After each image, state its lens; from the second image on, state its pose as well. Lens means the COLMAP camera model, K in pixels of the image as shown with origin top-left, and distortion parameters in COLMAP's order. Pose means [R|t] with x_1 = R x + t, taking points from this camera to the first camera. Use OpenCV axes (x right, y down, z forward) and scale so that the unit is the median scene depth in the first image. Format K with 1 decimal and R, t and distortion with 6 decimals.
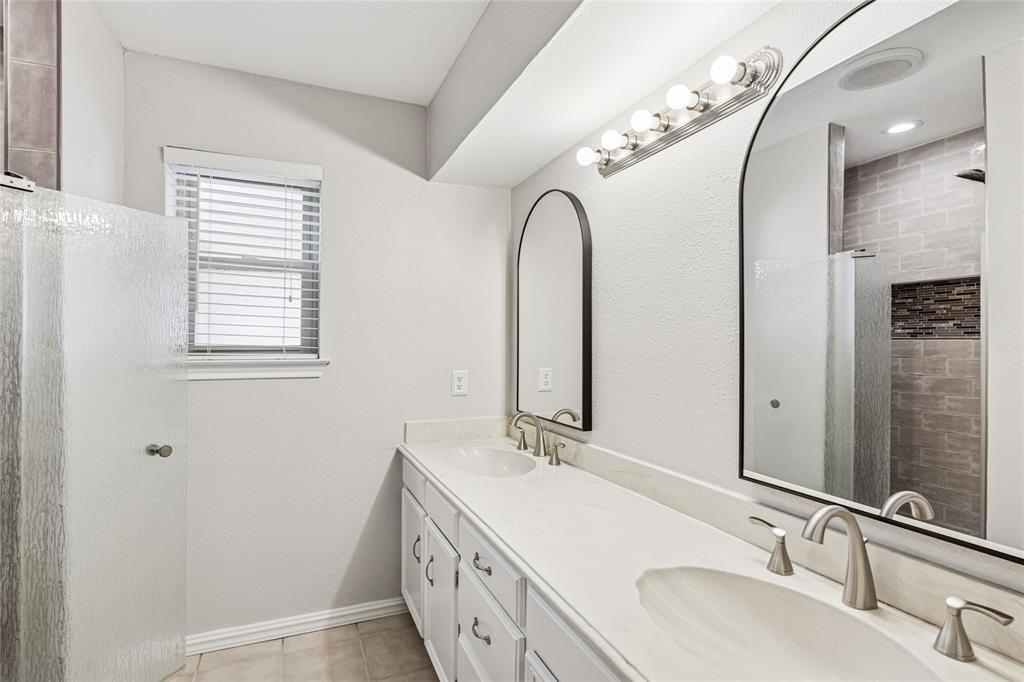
lens RADIAL K [[502.6, 0, 504.1], [0, 502.6, 338.2], [0, 0, 1]] dist [-0.002111, 0.000675]
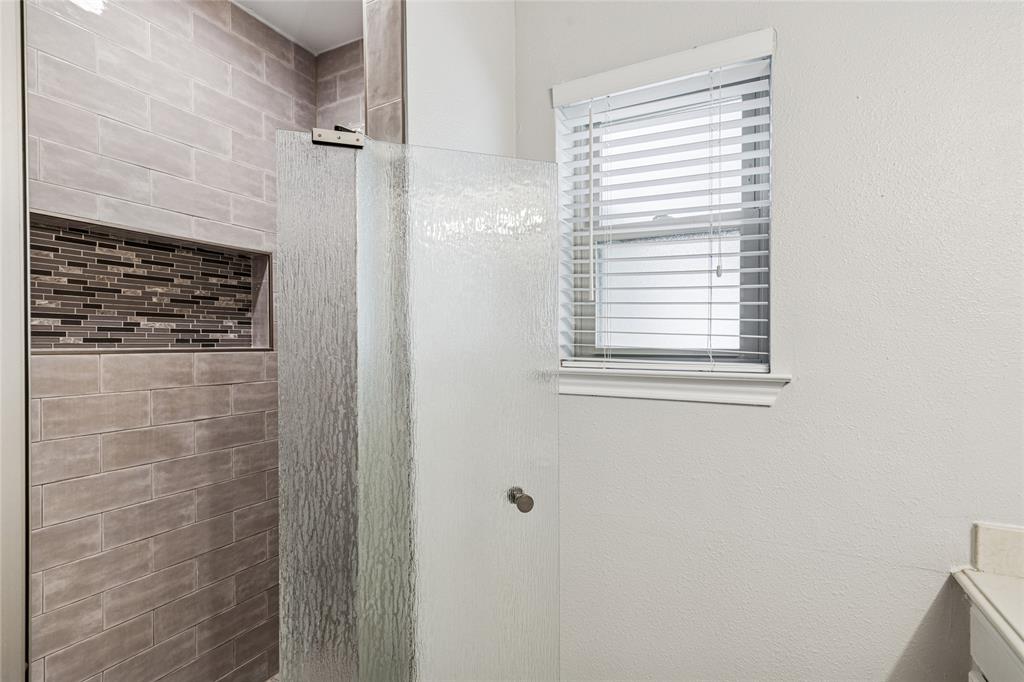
lens RADIAL K [[502.6, 0, 504.1], [0, 502.6, 338.2], [0, 0, 1]] dist [-0.002111, 0.000675]
pose [[0.644475, -0.005709, -0.764604, -0.131847], [0.003899, 0.999984, -0.004180, 0.003206], [0.764615, -0.000288, 0.644487, 0.415403]]
